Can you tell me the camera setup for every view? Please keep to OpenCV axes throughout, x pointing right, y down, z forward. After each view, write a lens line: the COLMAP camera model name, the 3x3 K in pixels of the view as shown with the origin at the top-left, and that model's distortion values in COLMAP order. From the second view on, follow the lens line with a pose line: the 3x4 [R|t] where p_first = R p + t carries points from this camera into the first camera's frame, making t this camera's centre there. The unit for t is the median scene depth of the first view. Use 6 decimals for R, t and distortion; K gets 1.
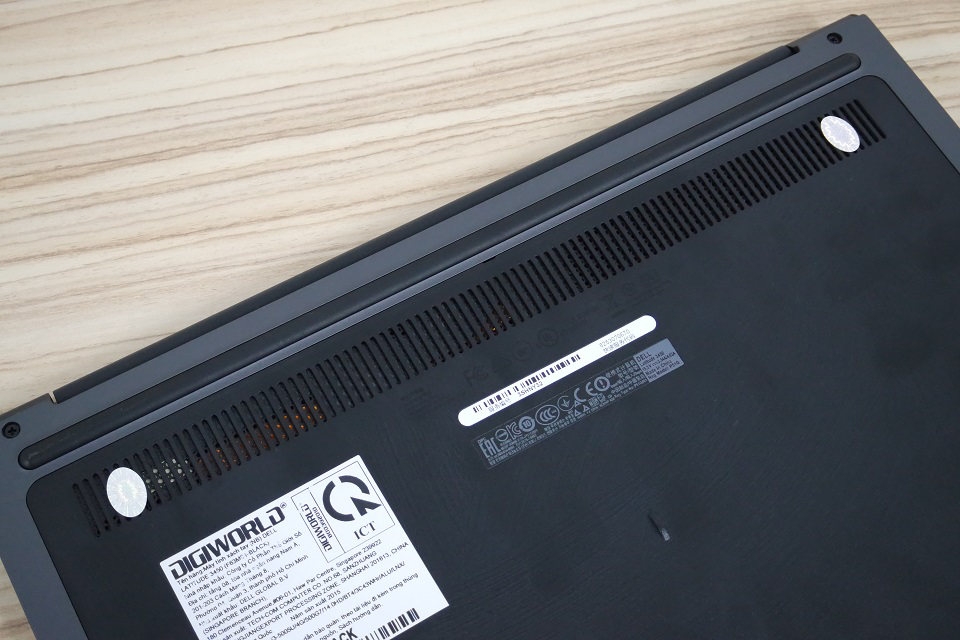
lens RADIAL K [[1346.3, 0, 480.0], [0, 1346.3, 319.8], [0, 0, 1]] dist [-0.012786, 0.000000]
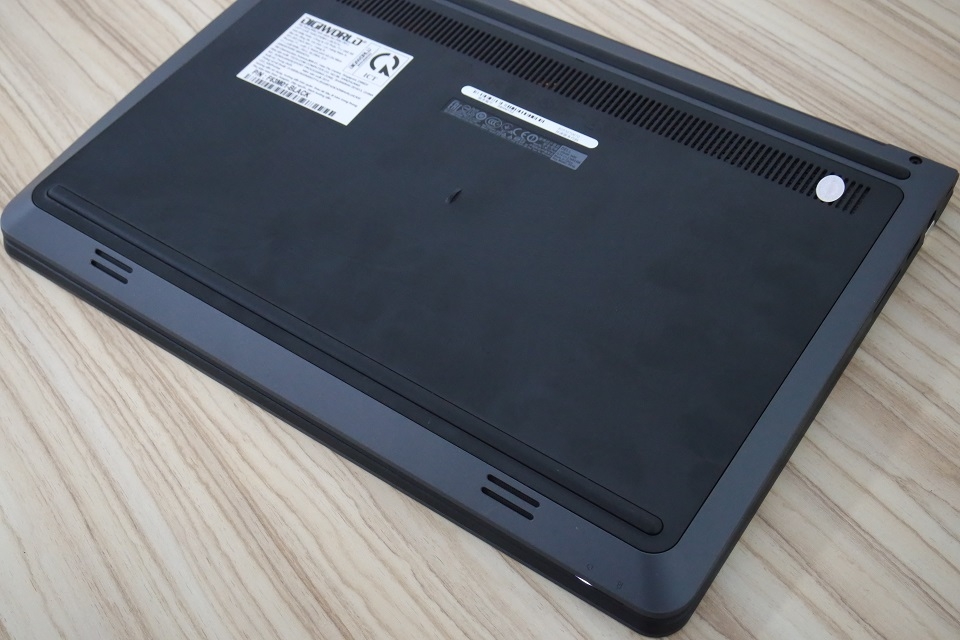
lens RADIAL K [[1234.5, 0, 480.0], [0, 1234.5, 320.2], [0, 0, 1]] dist [-0.003913, 0.000000]
pose [[0.415125, 0.656234, -0.630102, 1.015037], [-0.781035, 0.612241, 0.123069, 0.048275], [0.466536, 0.441043, 0.766698, 0.062568]]
